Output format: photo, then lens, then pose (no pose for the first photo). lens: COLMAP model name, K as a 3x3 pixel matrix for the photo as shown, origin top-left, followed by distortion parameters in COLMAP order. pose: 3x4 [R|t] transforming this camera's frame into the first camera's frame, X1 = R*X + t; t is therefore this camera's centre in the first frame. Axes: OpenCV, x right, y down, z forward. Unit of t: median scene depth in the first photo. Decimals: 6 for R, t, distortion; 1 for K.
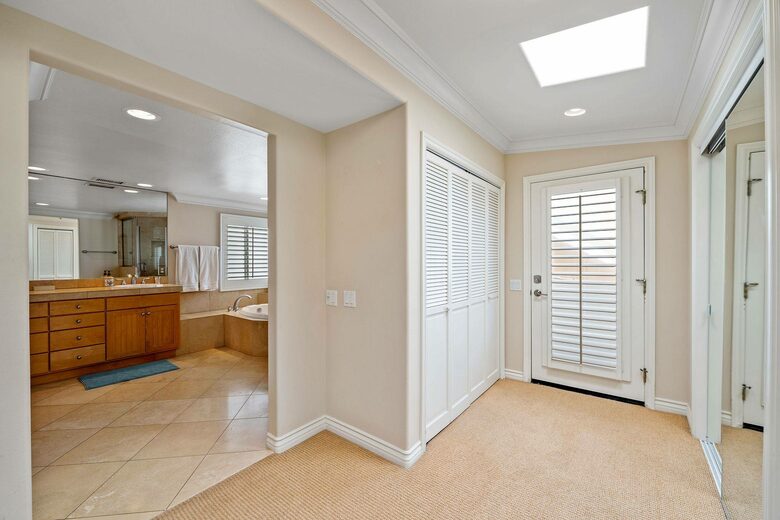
lens RADIAL K [[316.4, 0, 395.3], [0, 316.4, 261.0], [0, 0, 1]] dist [-0.000686, -0.001884]
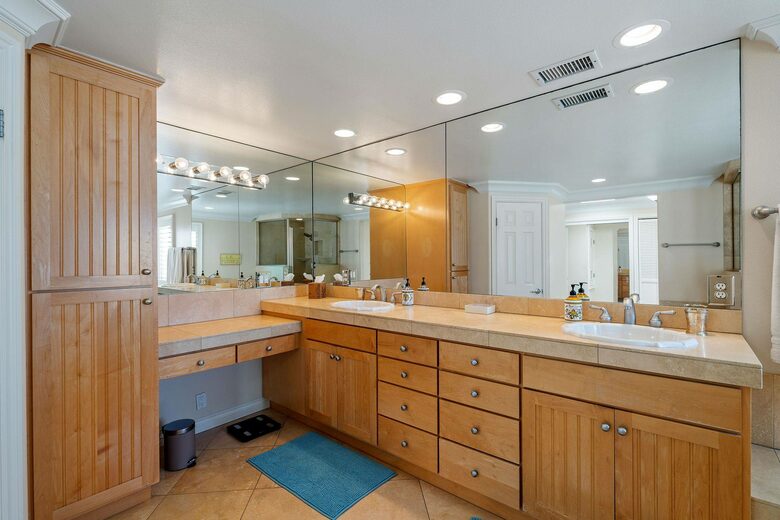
lens RADIAL K [[356.7, 0, 397.4], [0, 356.7, 260.1], [0, 0, 1]] dist [0.004269, -0.000452]
pose [[-0.037244, -0.001080, -0.999306, -0.371512], [0.002230, 0.999997, -0.001164, -0.001281], [0.999304, -0.002272, -0.037241, 0.696968]]
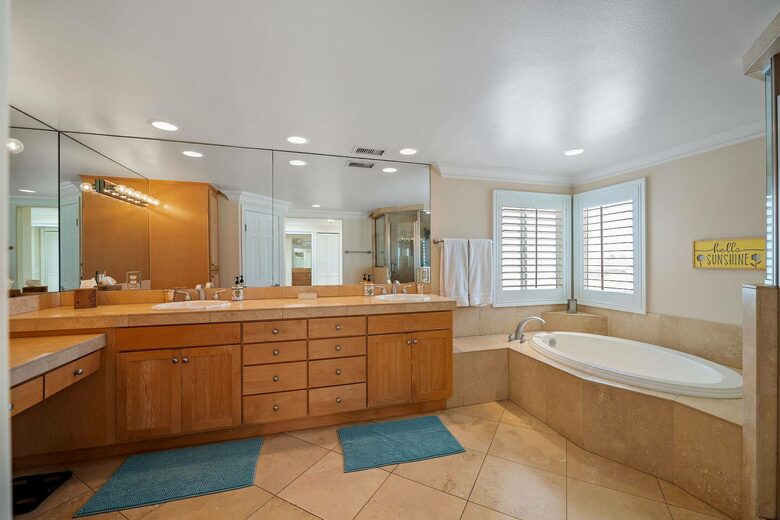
lens RADIAL K [[316.4, 0, 397.6], [0, 316.4, 260.0], [0, 0, 1]] dist [-0.000686, -0.001884]
pose [[0.812572, -0.001283, -0.582859, -0.376536], [-0.000307, 0.999996, -0.002629, -0.001407], [0.582860, 0.002315, 0.812569, 0.391625]]
